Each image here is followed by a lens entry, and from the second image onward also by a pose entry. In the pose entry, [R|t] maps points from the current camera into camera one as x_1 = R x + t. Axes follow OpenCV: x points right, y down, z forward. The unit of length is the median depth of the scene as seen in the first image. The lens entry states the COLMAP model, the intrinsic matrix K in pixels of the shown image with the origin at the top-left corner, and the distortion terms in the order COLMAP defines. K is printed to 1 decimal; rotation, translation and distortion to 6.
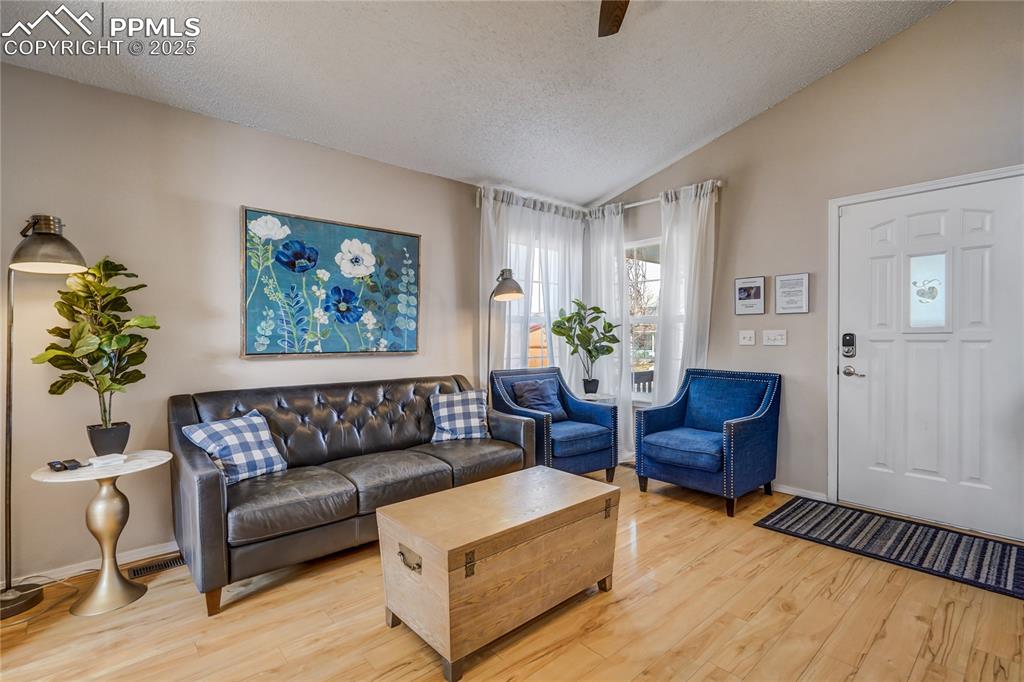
lens RADIAL K [[481.7, 0, 538.5], [0, 481.7, 340.4], [0, 0, 1]] dist [-0.003800, 0.000704]
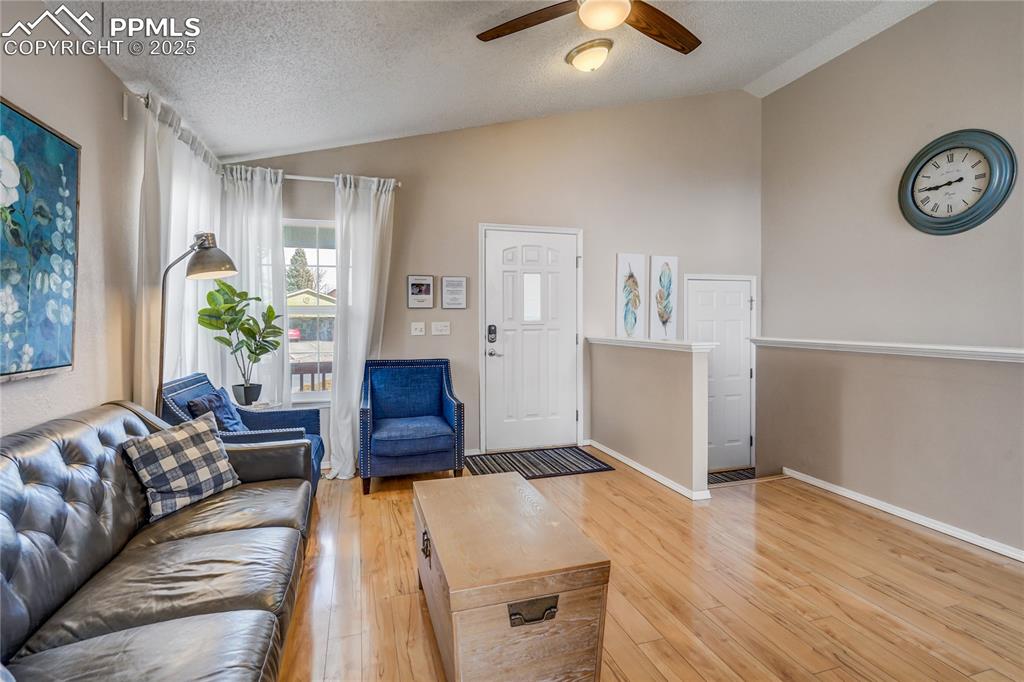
lens RADIAL K [[481.7, 0, 514.7], [0, 481.7, 319.6], [0, 0, 1]] dist [-0.003800, 0.000704]
pose [[0.427825, 0.001329, 0.903861, -0.555339], [0.008827, 0.999945, -0.005649, -0.021233], [-0.903819, 0.010395, 0.427789, 0.364586]]
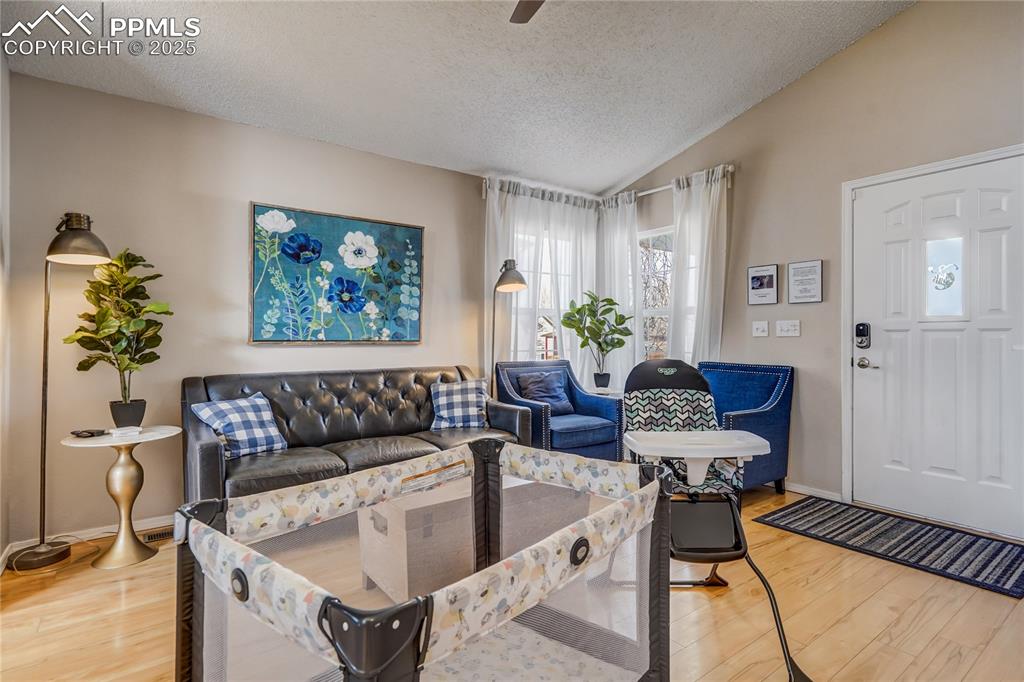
lens RADIAL K [[523.5, 0, 543.1], [0, 523.5, 336.4], [0, 0, 1]] dist [0.001334, 0.000036]
pose [[0.995963, 0.002324, -0.089733, 0.112841], [-0.003323, 0.999934, -0.010989, 0.025307], [0.089701, 0.011242, 0.995905, -0.080672]]
